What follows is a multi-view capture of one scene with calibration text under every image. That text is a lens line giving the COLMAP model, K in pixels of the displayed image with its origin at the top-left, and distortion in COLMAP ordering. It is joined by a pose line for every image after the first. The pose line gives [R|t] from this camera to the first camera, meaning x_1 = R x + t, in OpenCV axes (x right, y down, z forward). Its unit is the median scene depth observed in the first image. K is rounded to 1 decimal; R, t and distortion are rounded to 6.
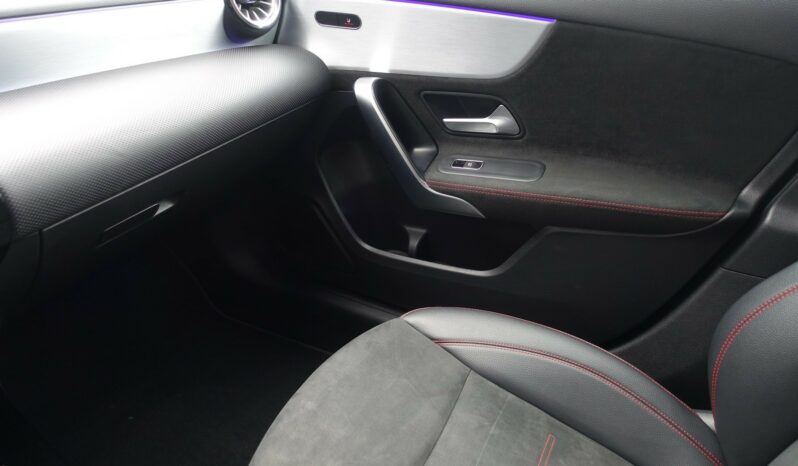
lens RADIAL K [[541.4, 0, 398.9], [0, 541.4, 231.9], [0, 0, 1]] dist [-0.012479, 0.005200]
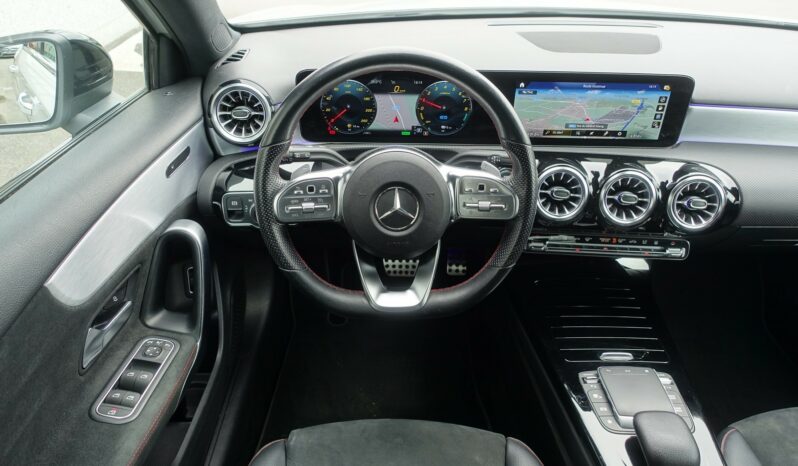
lens RADIAL K [[541.4, 0, 401.0], [0, 541.4, 231.2], [0, 0, 1]] dist [-0.012479, 0.005200]
pose [[0.479813, 0.499162, -0.721538, 0.063350], [-0.464082, 0.842314, 0.274106, 0.027262], [0.744585, 0.203333, 0.635806, -0.616285]]
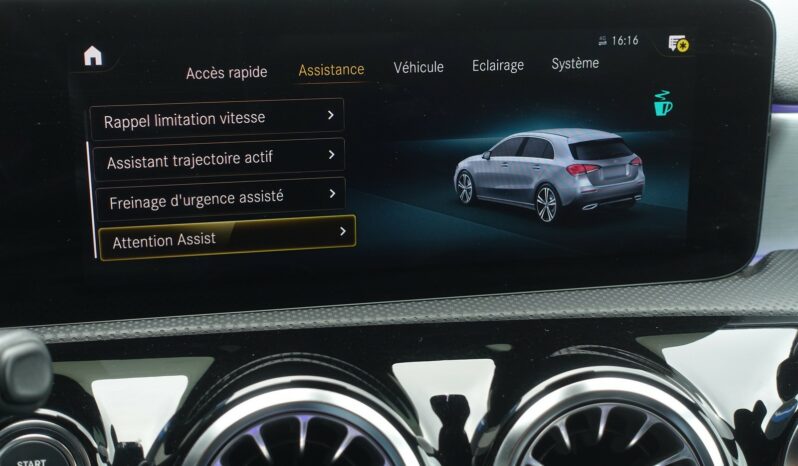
lens RADIAL K [[1107.9, 0, 394.9], [0, 1107.9, 233.3], [0, 0, 1]] dist [-0.028089, 0.000000]
pose [[0.647353, 0.220922, -0.729471, -0.270519], [-0.393964, 0.916293, -0.072113, 0.021688], [0.652477, 0.334068, 0.680200, -0.027131]]
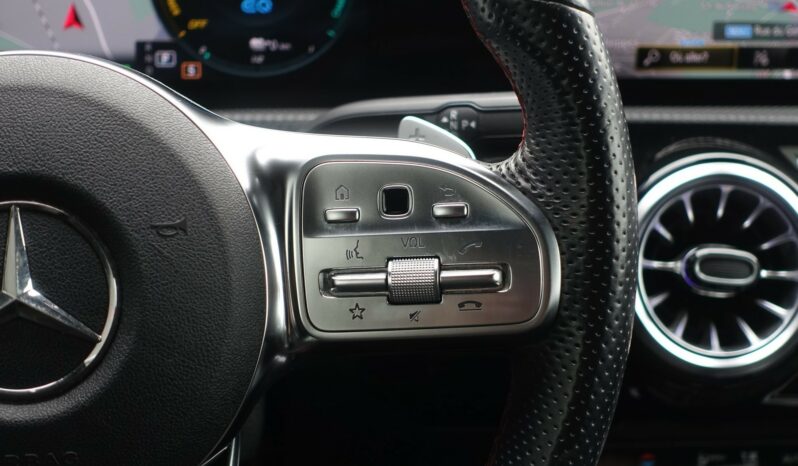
lens RADIAL K [[1580.0, 0, 398.9], [0, 1580.0, 230.1], [0, 0, 1]] dist [-0.189632, 0.000000]
pose [[0.573849, 0.314021, -0.756365, -0.100364], [-0.442692, 0.895947, 0.036104, 0.140452], [0.689000, 0.314118, 0.653153, -0.344450]]
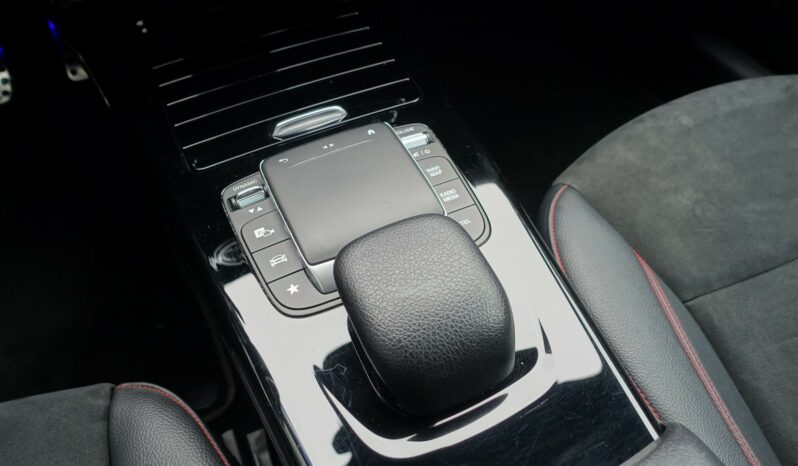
lens RADIAL K [[541.4, 0, 400.6], [0, 541.4, 230.5], [0, 0, 1]] dist [-0.012479, 0.005200]
pose [[0.803888, 0.465923, -0.369702, -0.109038], [-0.288798, 0.849154, 0.442191, 0.189453], [0.519961, -0.248703, 0.817183, 0.103638]]
